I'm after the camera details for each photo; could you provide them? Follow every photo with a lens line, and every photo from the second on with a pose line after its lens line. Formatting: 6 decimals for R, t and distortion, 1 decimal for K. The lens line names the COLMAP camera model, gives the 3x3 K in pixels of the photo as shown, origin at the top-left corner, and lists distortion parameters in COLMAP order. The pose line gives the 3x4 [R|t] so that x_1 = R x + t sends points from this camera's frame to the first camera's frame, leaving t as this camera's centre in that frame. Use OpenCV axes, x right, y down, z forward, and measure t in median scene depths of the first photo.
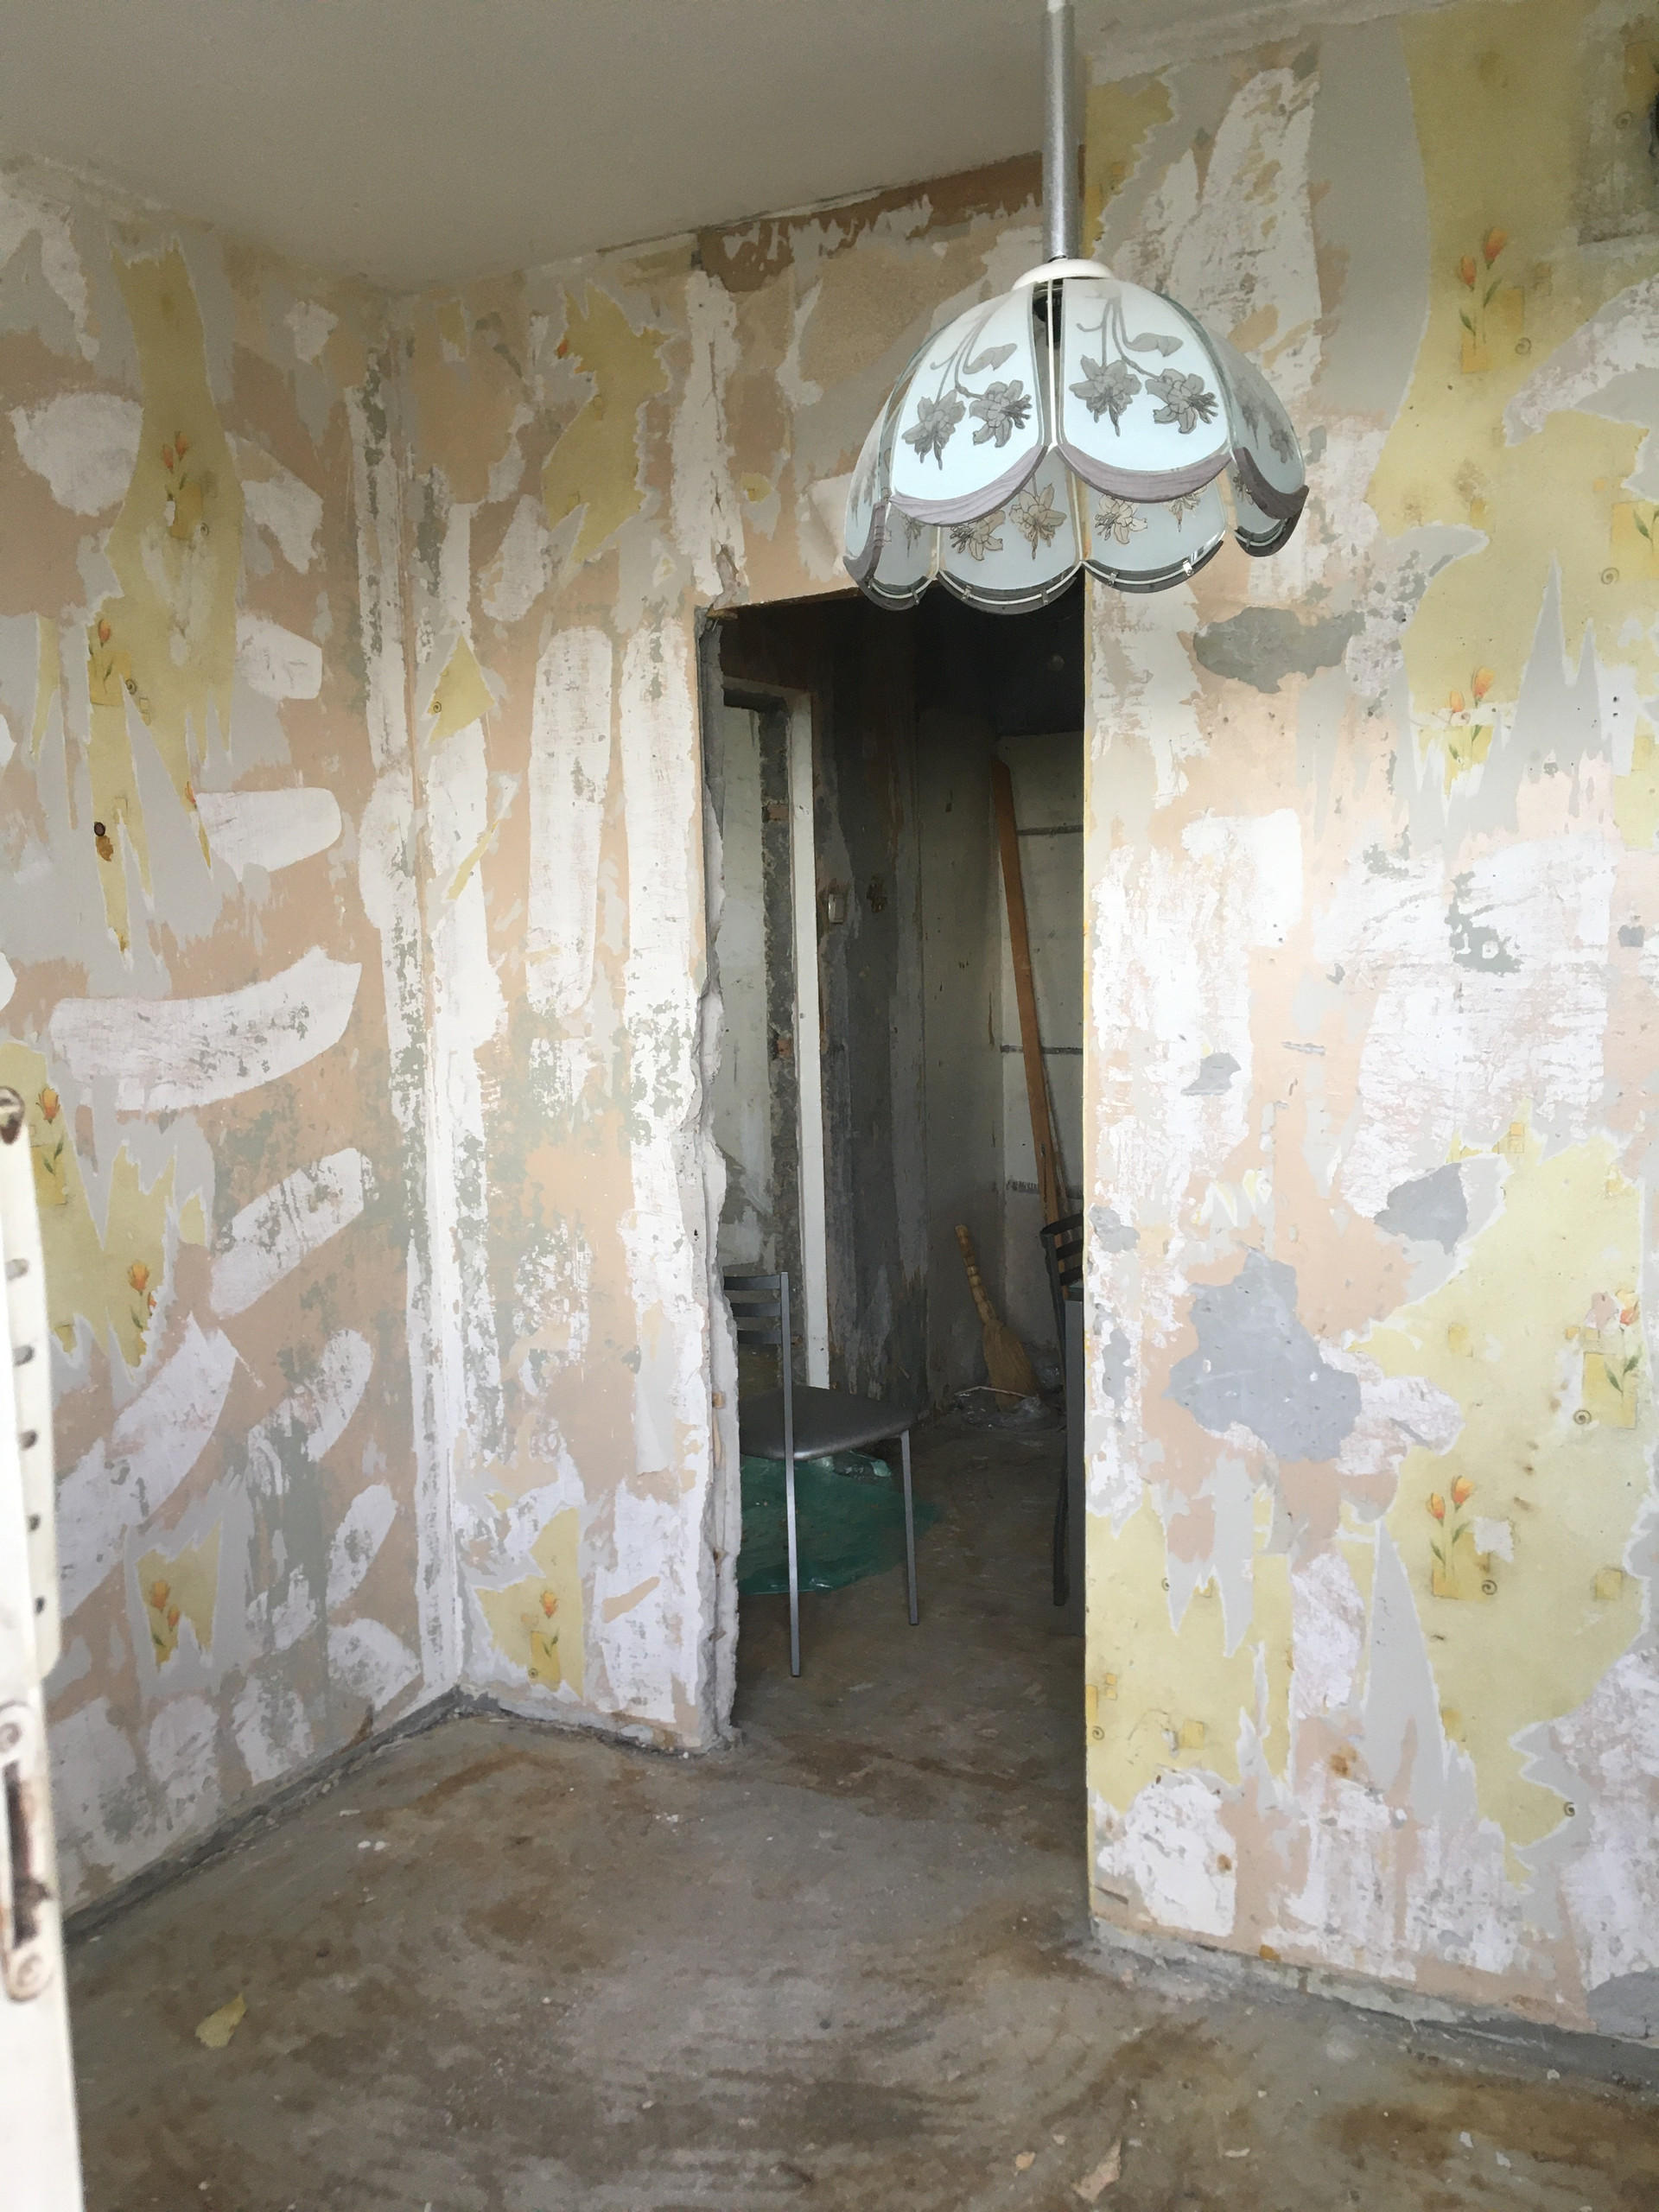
lens RADIAL K [[1916.1, 0, 829.5], [0, 1916.1, 1106.0], [0, 0, 1]] dist [0.089251, -0.124054]
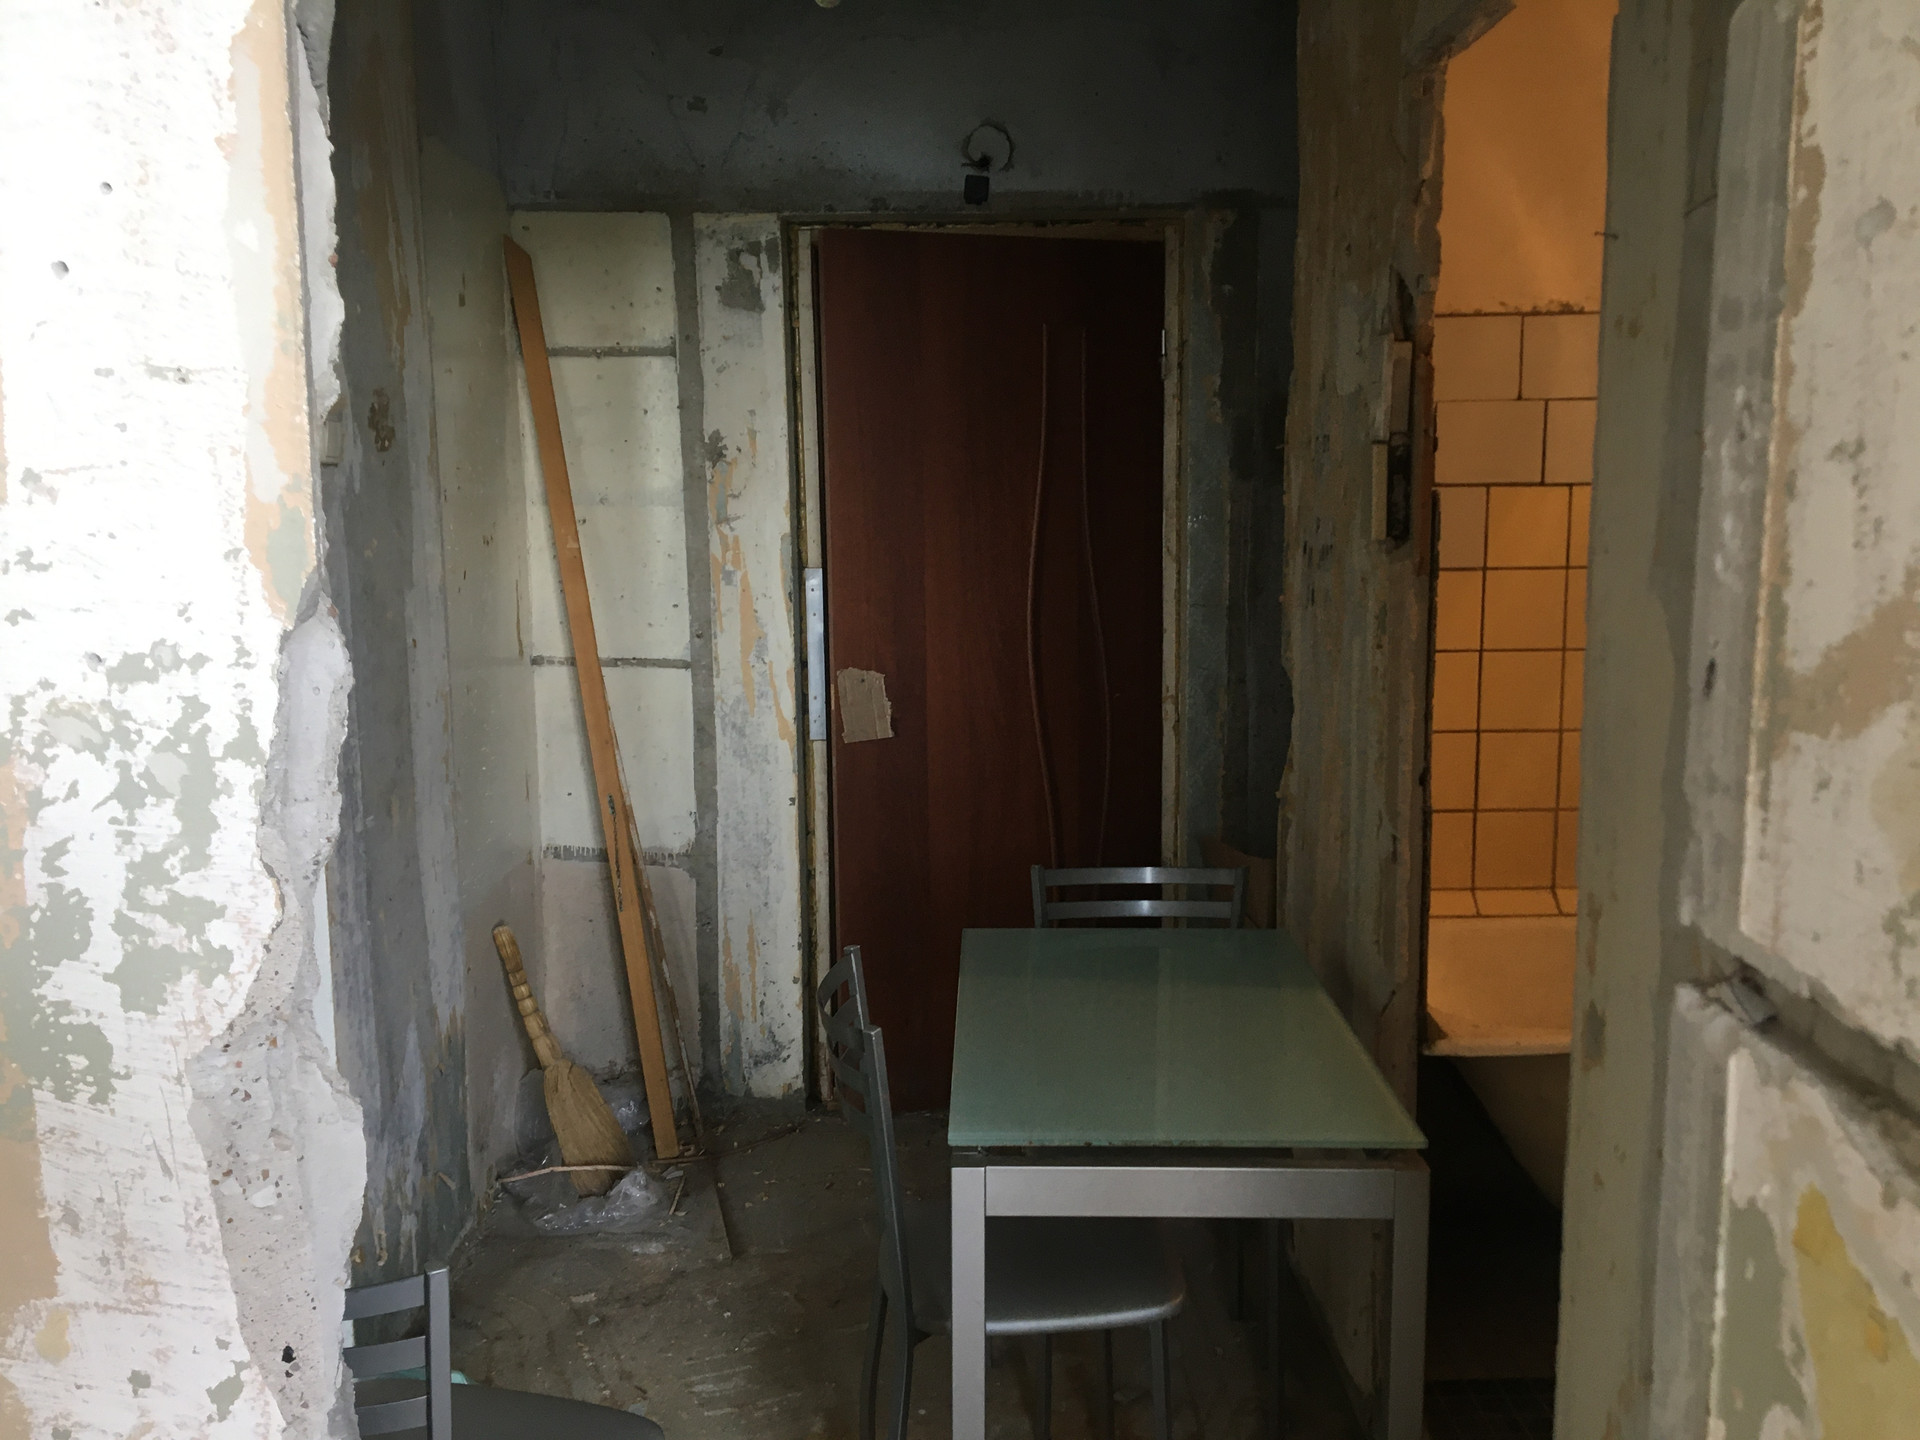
lens RADIAL K [[1600.8, 0, 977.6], [0, 1600.8, 711.6], [0, 0, 1]] dist [0.070812, -0.081401]
pose [[0.872943, -0.043007, 0.485923, -0.095511], [0.028755, 0.998911, 0.036753, -0.048600], [-0.486974, -0.018111, 0.873228, 0.695612]]
